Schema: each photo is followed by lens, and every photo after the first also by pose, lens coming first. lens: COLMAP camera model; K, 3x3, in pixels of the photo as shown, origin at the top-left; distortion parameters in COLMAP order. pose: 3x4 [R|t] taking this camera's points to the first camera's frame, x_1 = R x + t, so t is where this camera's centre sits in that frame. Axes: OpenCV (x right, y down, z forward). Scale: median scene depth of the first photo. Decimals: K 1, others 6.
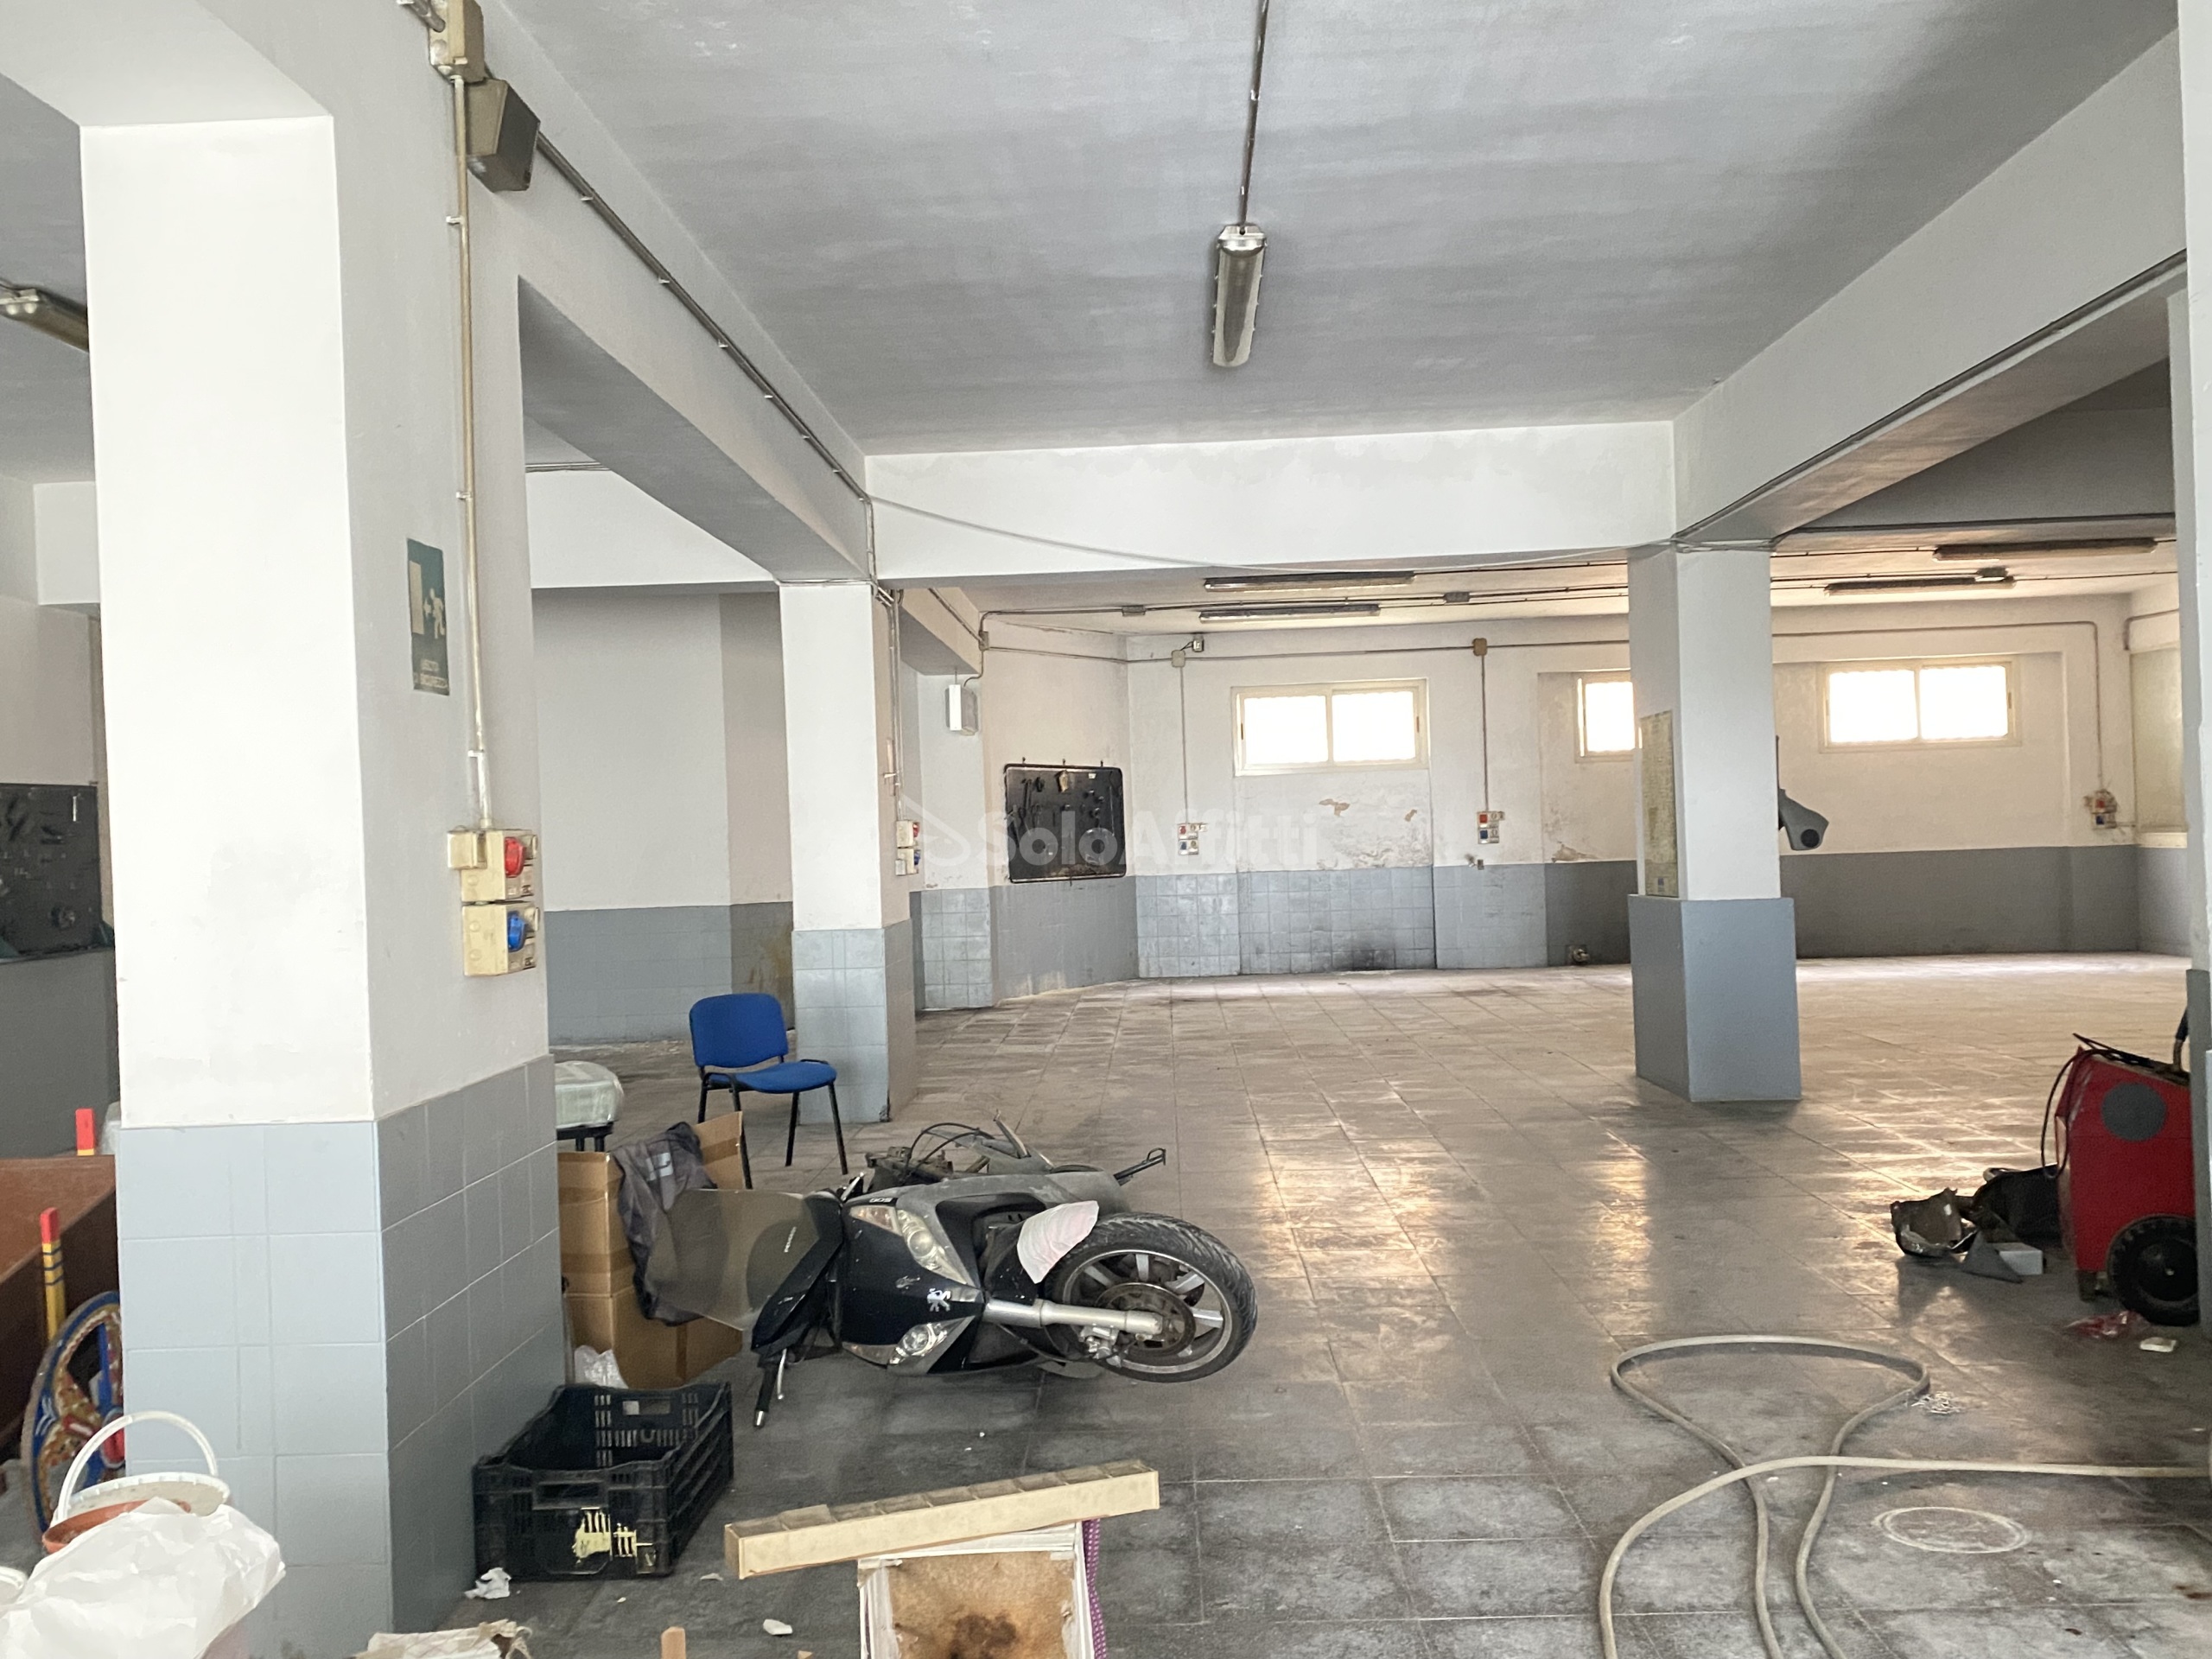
lens RADIAL K [[2131.7, 0, 1106.0], [0, 2131.7, 829.5], [0, 0, 1]] dist [0.001679, 0.000379]
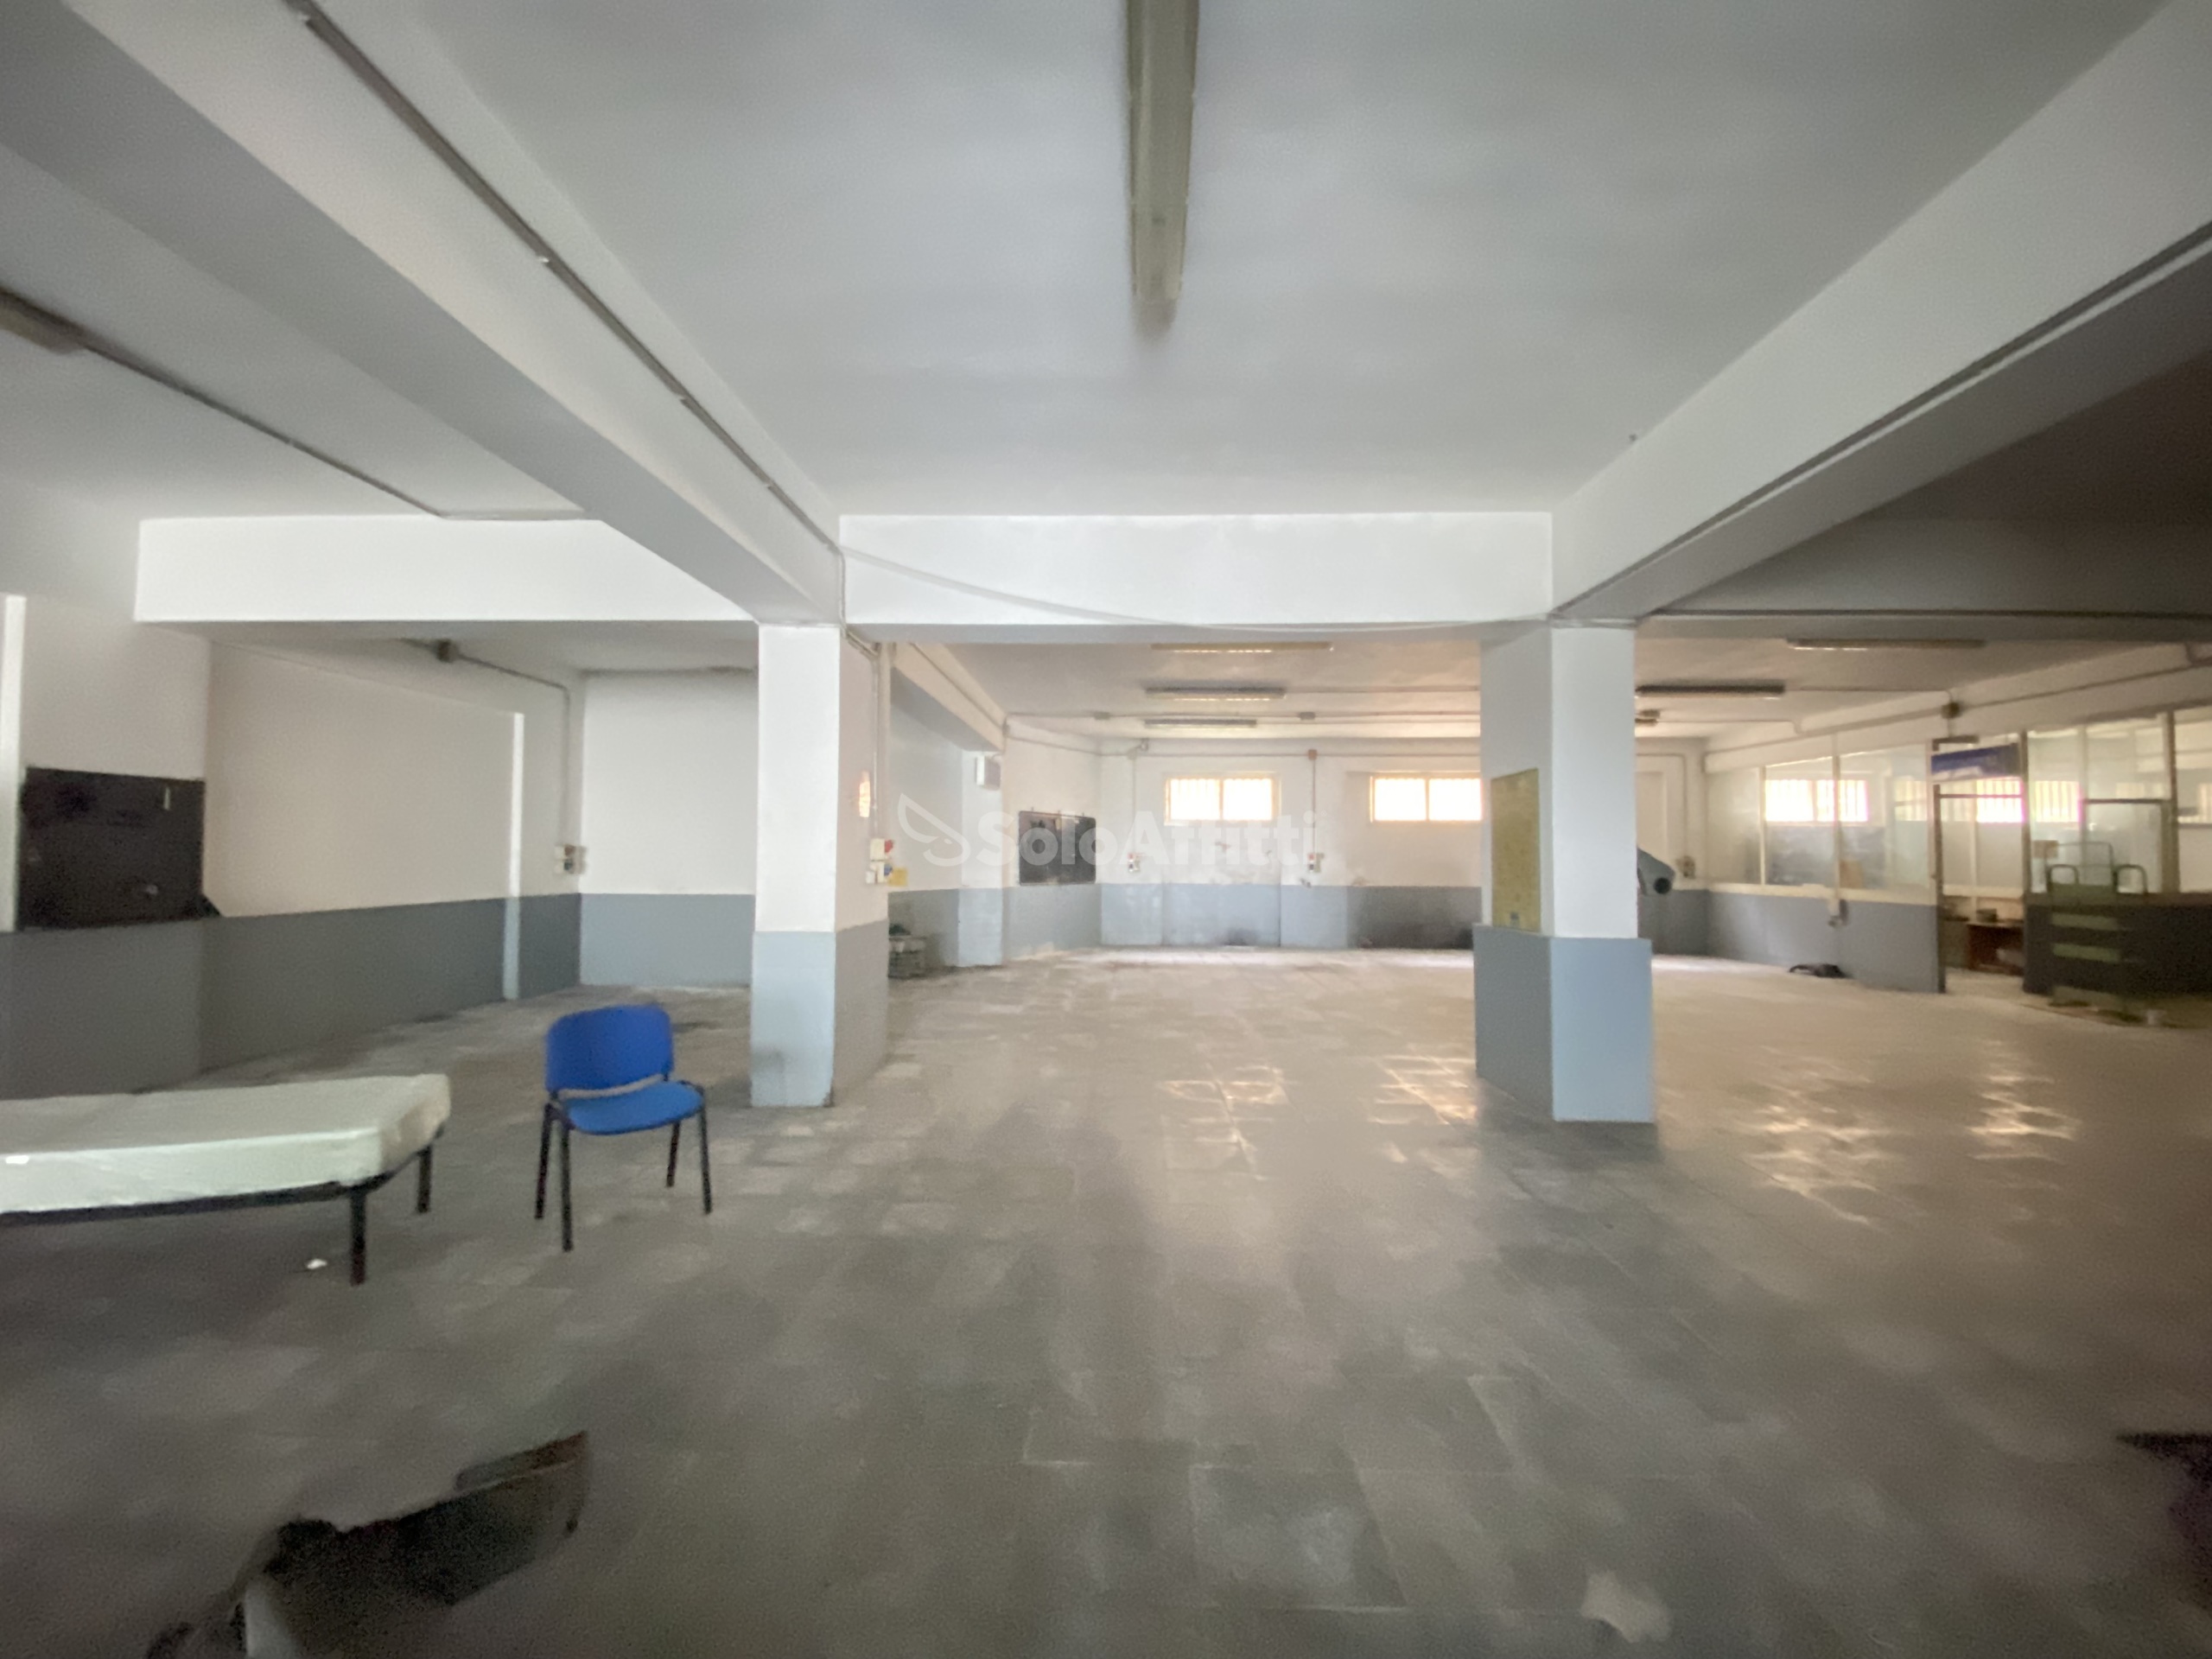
lens RADIAL K [[871.9, 0, 1109.5], [0, 871.9, 826.0], [0, 0, 1]] dist [0.029040, -0.022919]
pose [[0.999141, 0.040295, -0.009720, 0.027006], [-0.040607, 0.998584, -0.034365, 0.000411], [0.008321, 0.034730, 0.999362, 0.346080]]
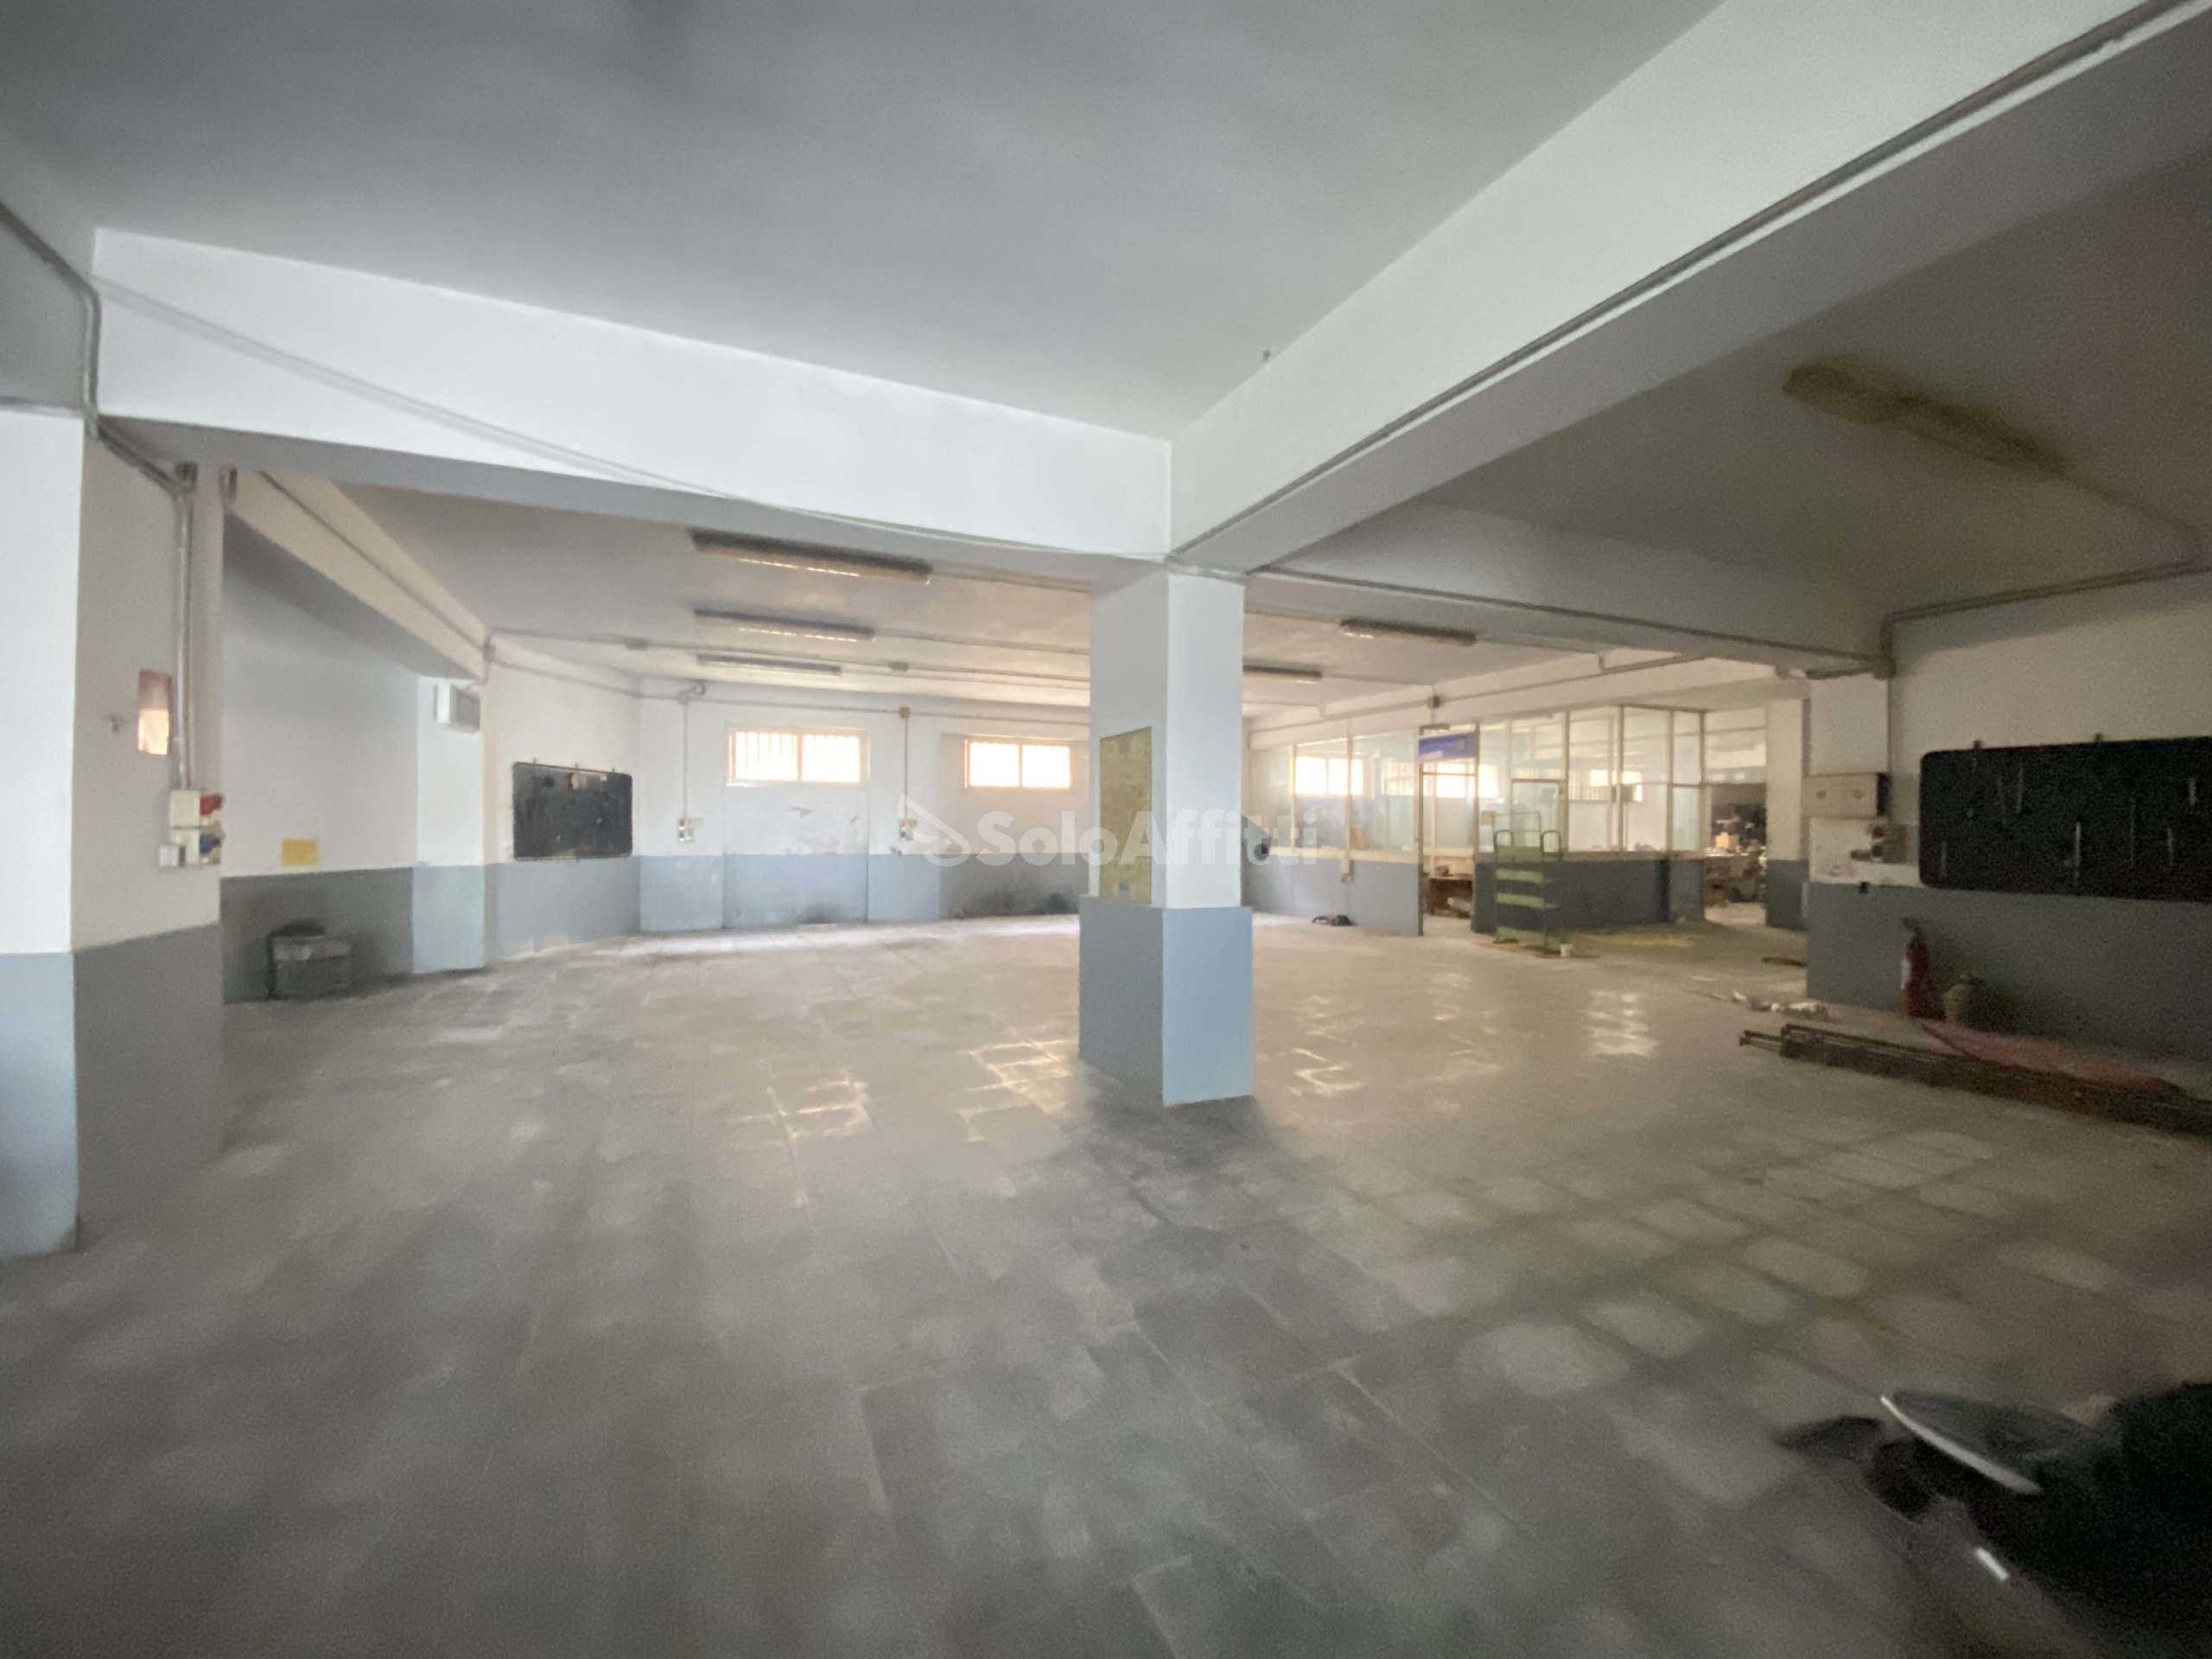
lens RADIAL K [[871.9, 0, 1109.5], [0, 871.9, 826.0], [0, 0, 1]] dist [0.029040, -0.022919]
pose [[0.898289, 0.040387, 0.437546, 0.039276], [-0.037417, 0.999181, -0.015411, 0.000472], [-0.437810, -0.002528, 0.899064, 0.407124]]
